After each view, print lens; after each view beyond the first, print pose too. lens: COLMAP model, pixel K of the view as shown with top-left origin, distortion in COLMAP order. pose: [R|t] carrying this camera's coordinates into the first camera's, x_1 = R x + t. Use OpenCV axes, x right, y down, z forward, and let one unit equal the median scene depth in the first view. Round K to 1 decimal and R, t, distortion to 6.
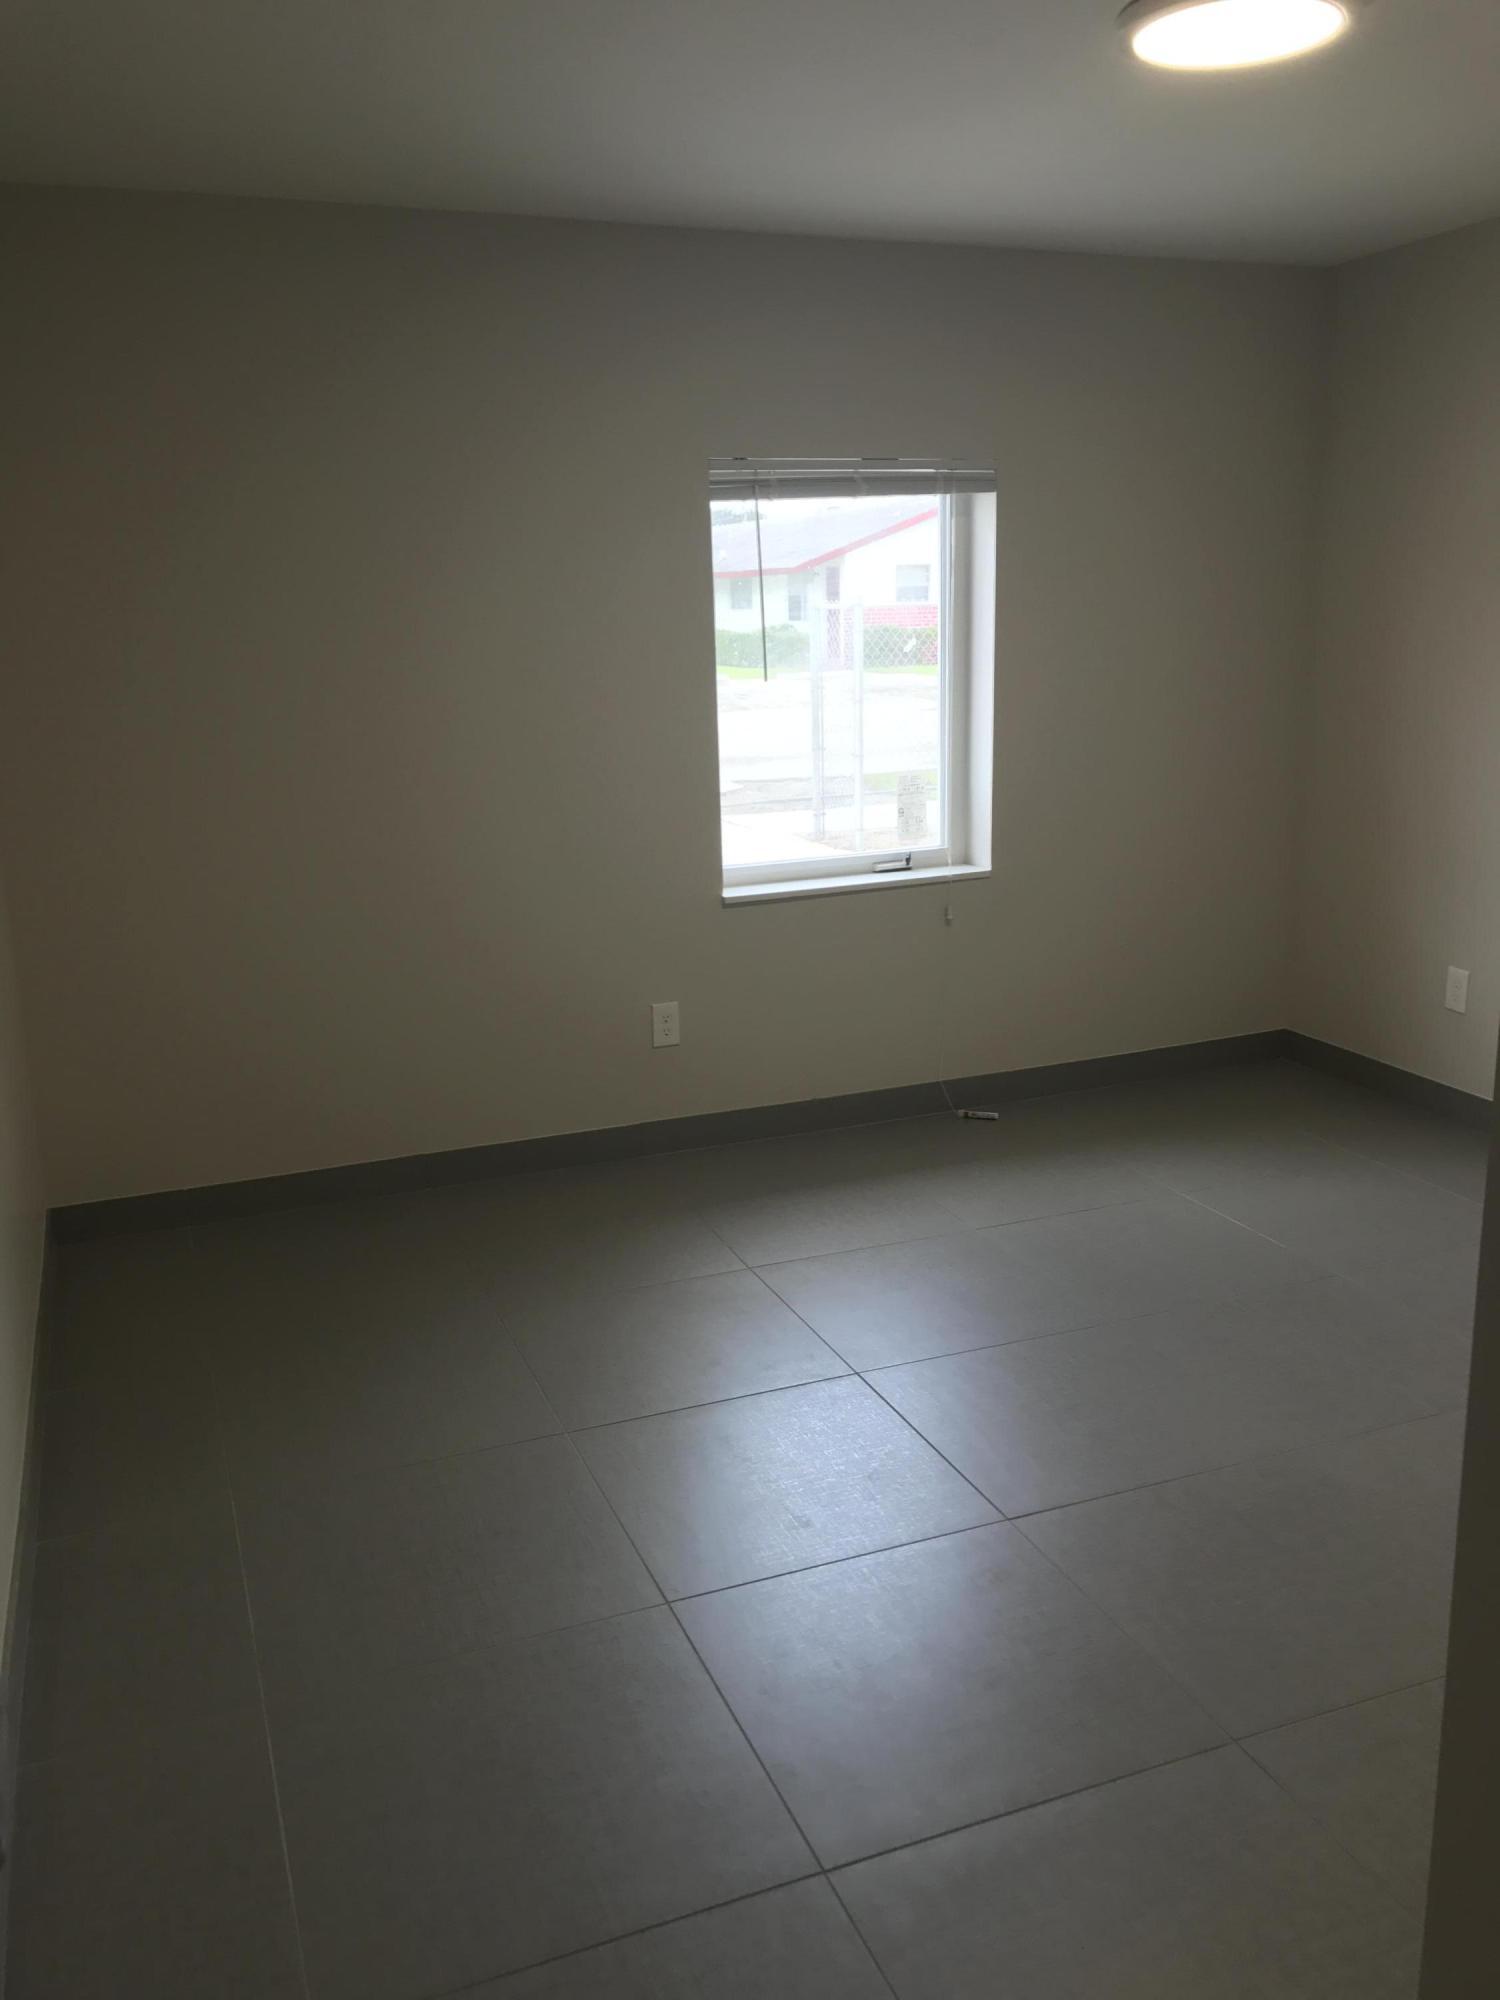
lens RADIAL K [[1634.5, 0, 749.0], [0, 1634.5, 1005.0], [0, 0, 1]] dist [0.040407, -0.044653]
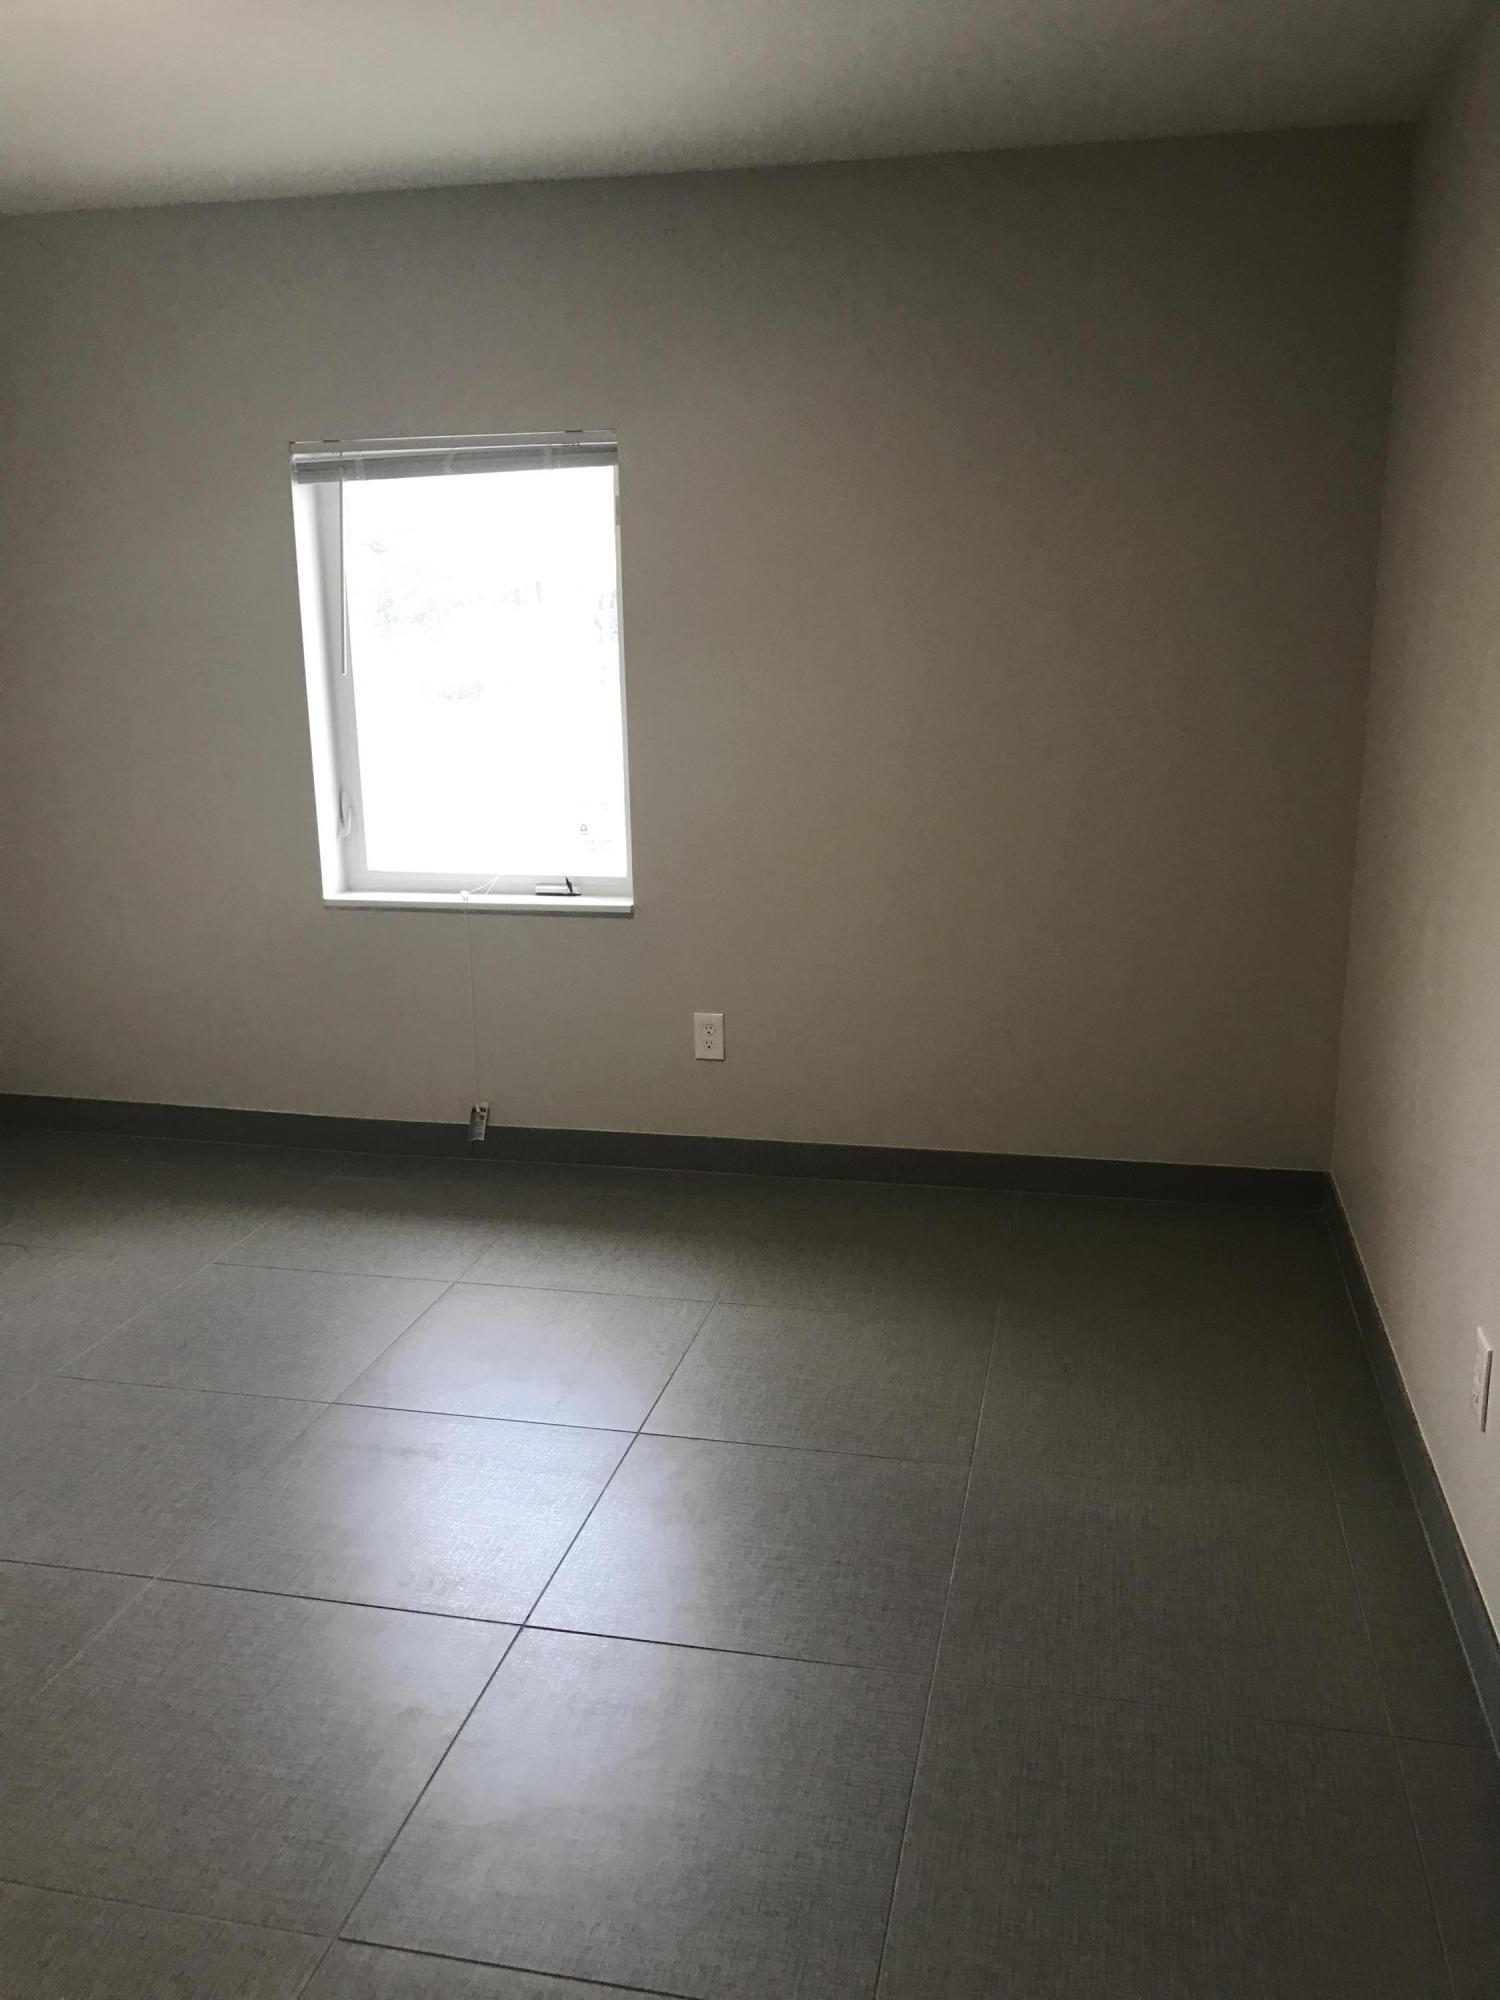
lens RADIAL K [[1634.5, 0, 773.8], [0, 1634.5, 1013.9], [0, 0, 1]] dist [0.040407, -0.044653]
pose [[0.825573, 0.143030, -0.545869, 0.695599], [-0.132551, 0.989432, 0.058783, -0.087497], [0.548507, 0.023826, 0.835806, 0.325914]]
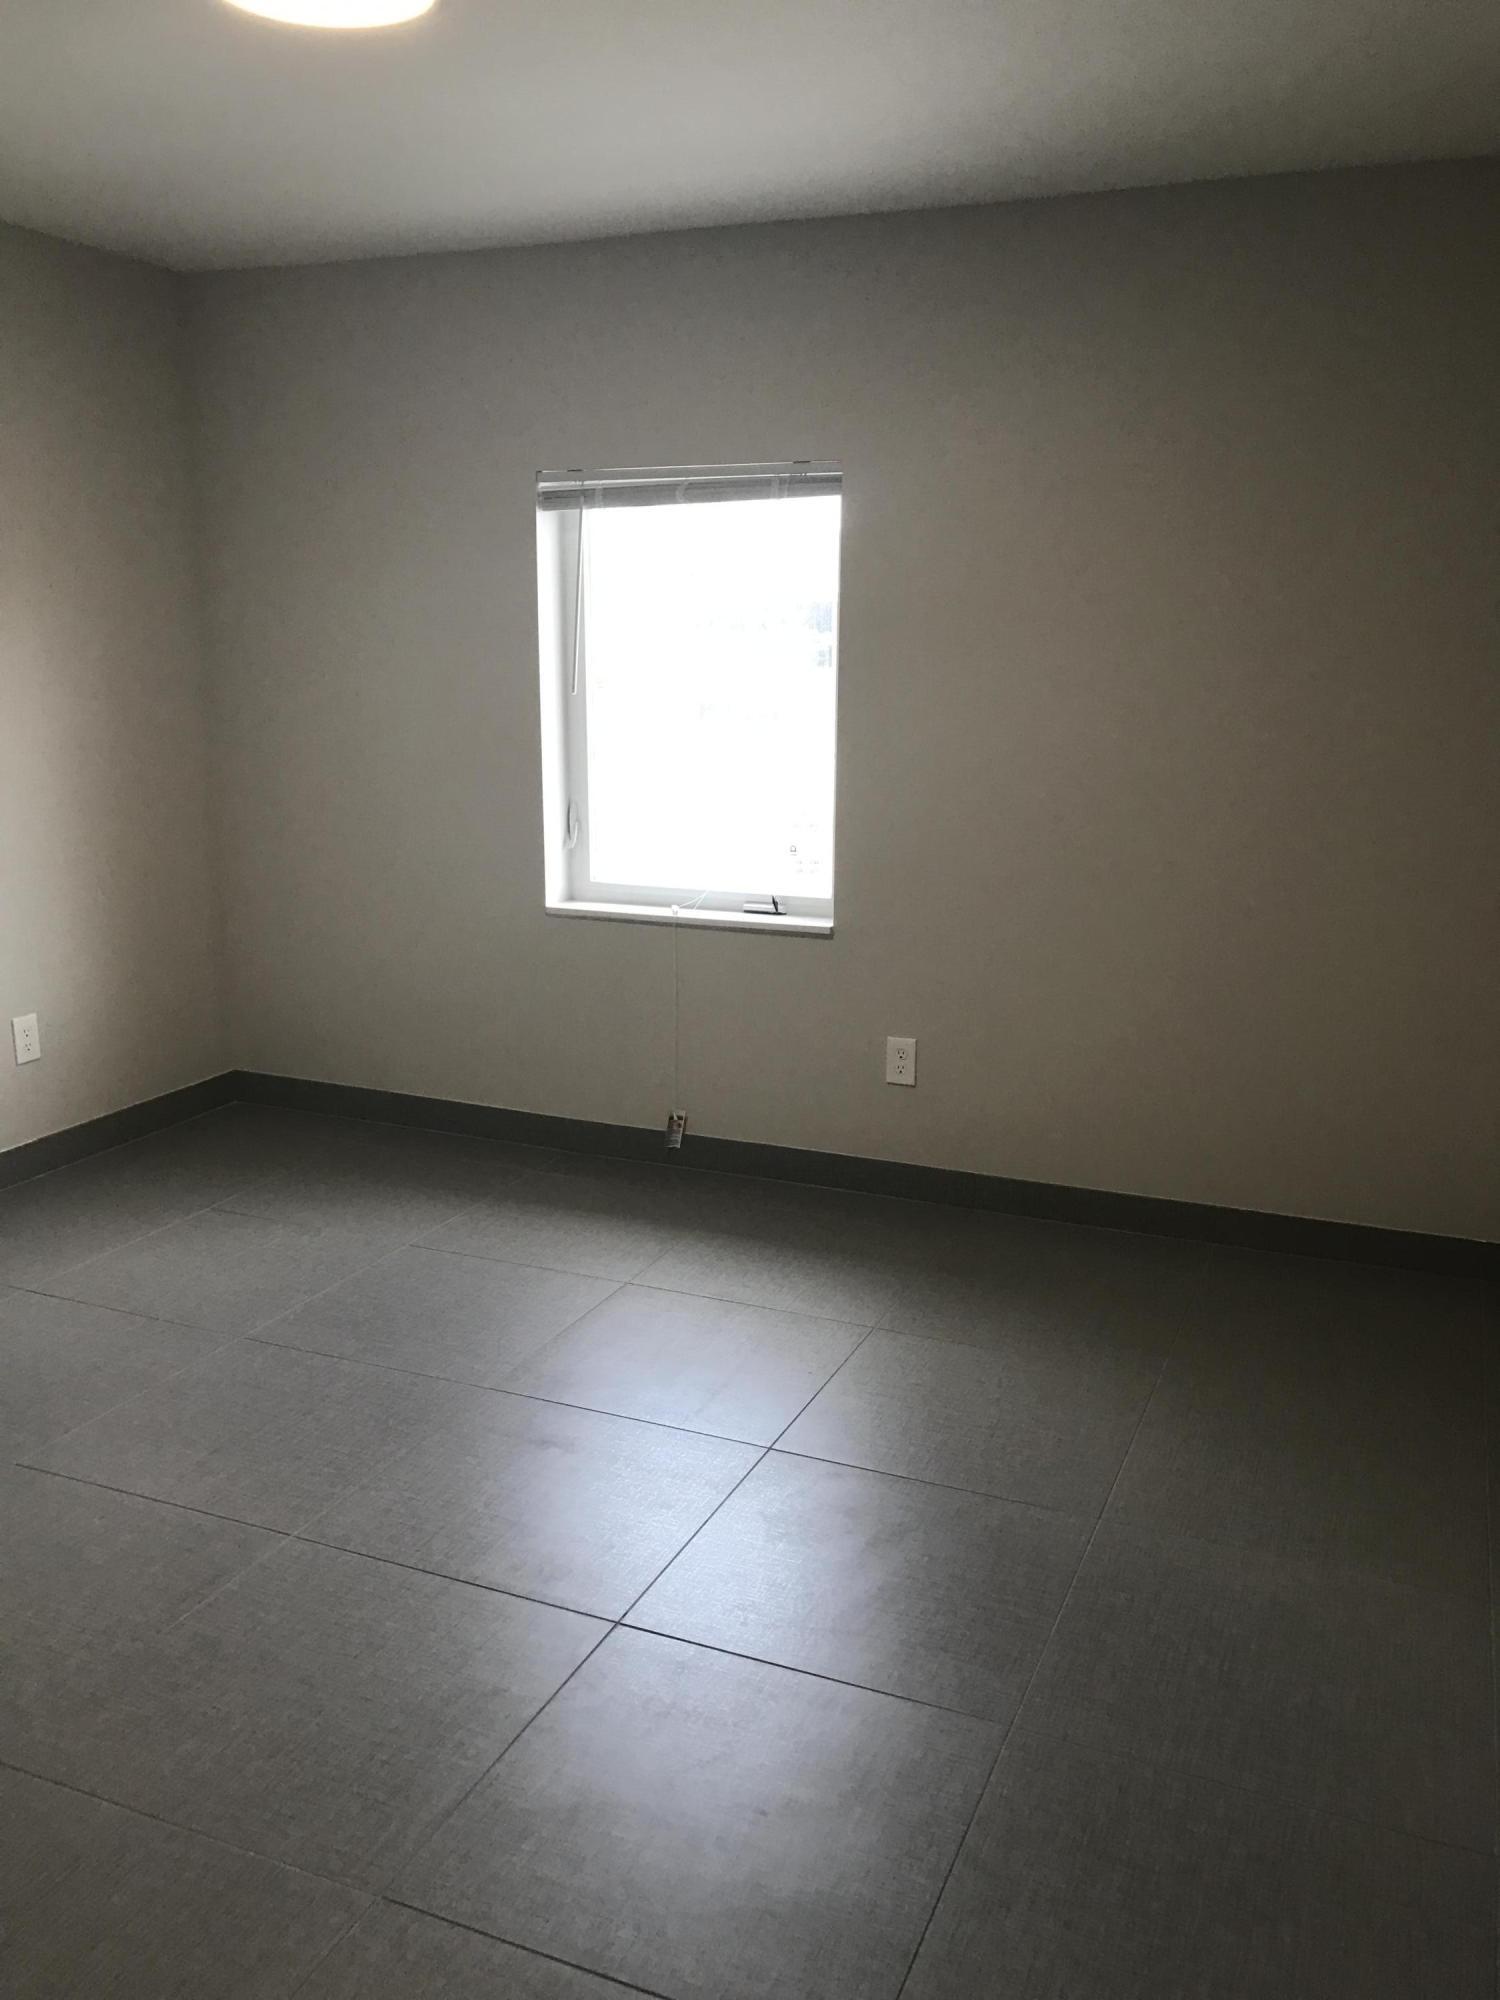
lens RADIAL K [[1634.5, 0, 767.9], [0, 1634.5, 1004.5], [0, 0, 1]] dist [0.040407, -0.044653]
pose [[0.708913, 0.178578, -0.682314, 0.733101], [-0.181986, 0.980970, 0.067663, -0.095844], [0.681413, 0.076204, 0.727921, 0.350083]]
